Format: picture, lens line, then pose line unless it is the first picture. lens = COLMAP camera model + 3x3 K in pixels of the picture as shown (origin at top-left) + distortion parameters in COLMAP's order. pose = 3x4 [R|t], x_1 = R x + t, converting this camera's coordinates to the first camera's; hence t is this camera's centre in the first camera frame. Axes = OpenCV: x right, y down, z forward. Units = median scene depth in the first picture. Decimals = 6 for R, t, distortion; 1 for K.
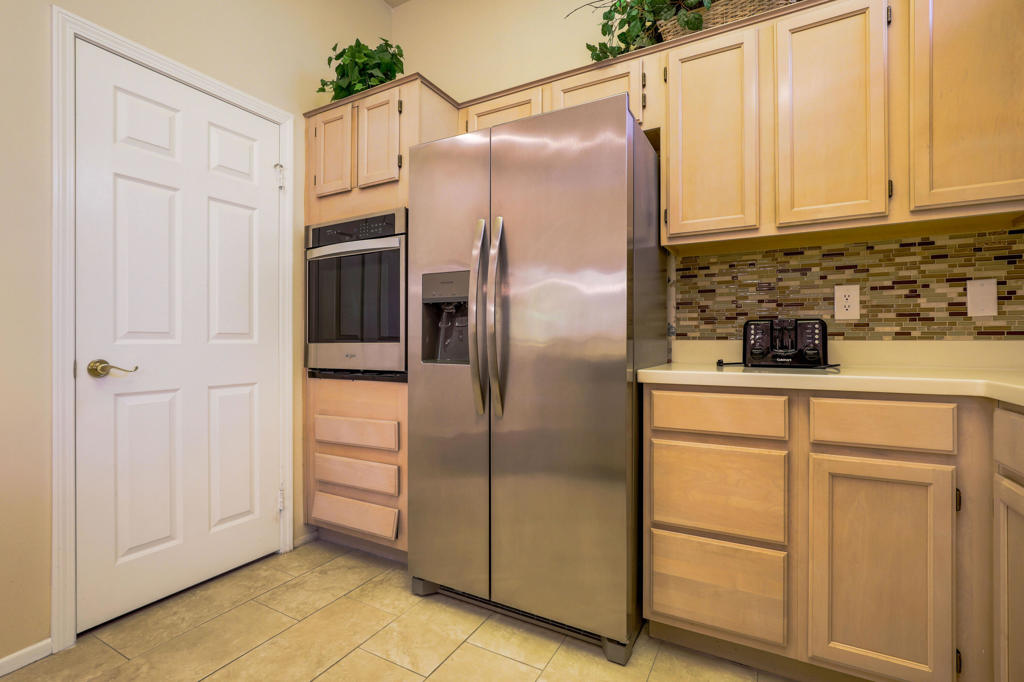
lens RADIAL K [[479.6, 0, 514.0], [0, 479.6, 340.7], [0, 0, 1]] dist [-0.005606, -0.000103]
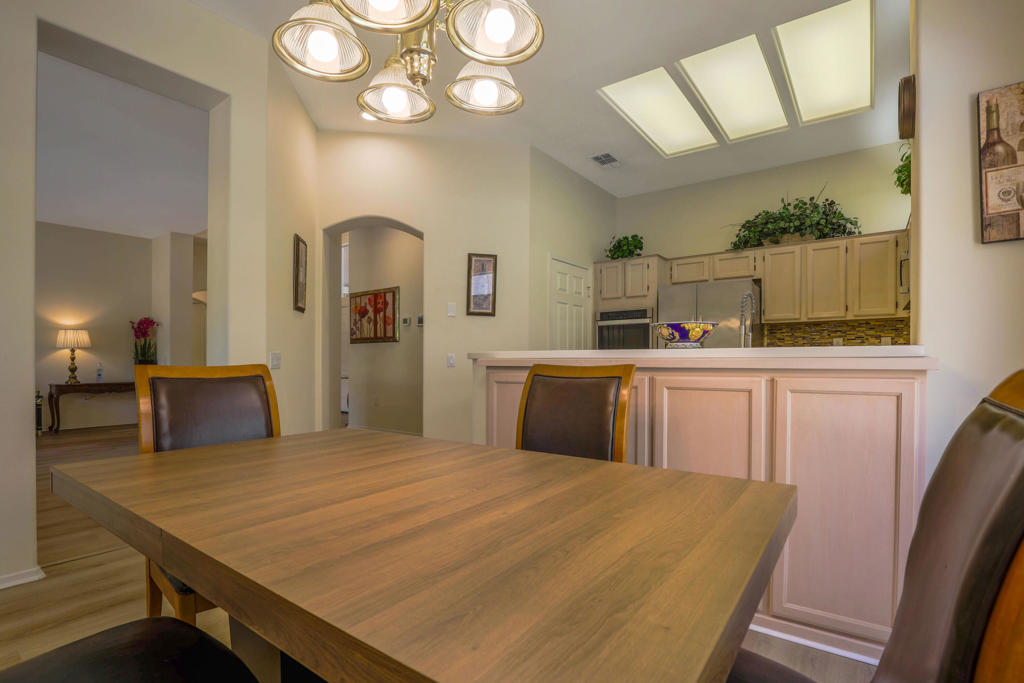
lens RADIAL K [[479.6, 0, 494.2], [0, 479.6, 366.0], [0, 0, 1]] dist [-0.005606, -0.000103]
pose [[0.986051, 0.000059, -0.166444, -0.751267], [0.000787, 0.999987, 0.005021, 0.024048], [0.166443, -0.005082, 0.986038, -1.961188]]
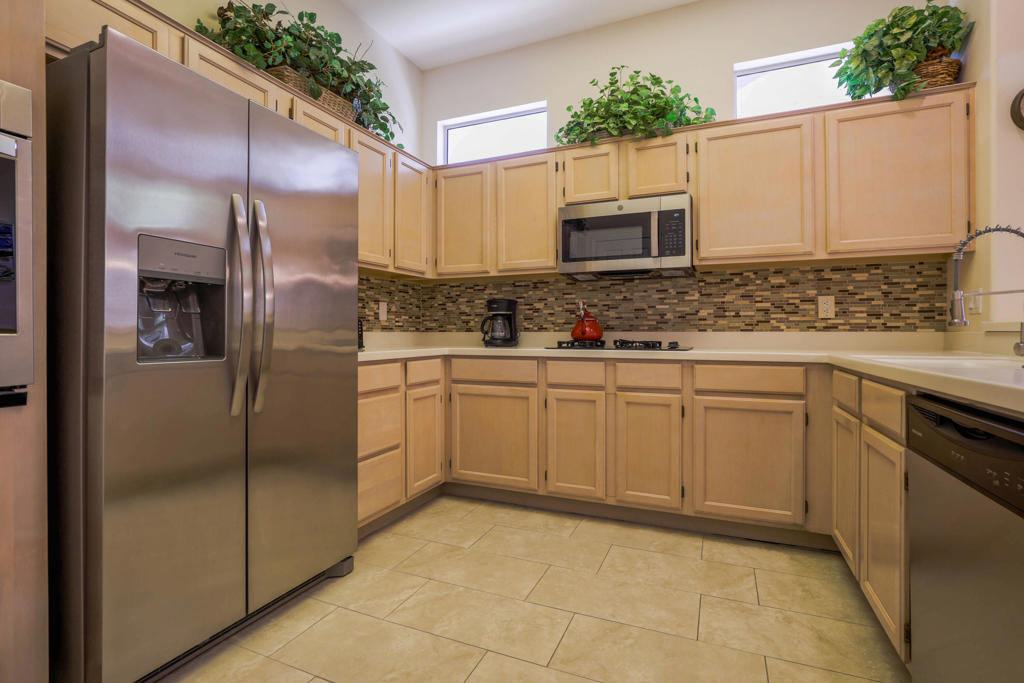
lens RADIAL K [[479.6, 0, 514.8], [0, 479.6, 334.5], [0, 0, 1]] dist [-0.005606, -0.000103]
pose [[-0.100130, -0.003700, 0.994967, -1.008735], [0.000083, 0.999993, 0.003727, 0.002669], [-0.994974, 0.000456, -0.100129, 0.584369]]
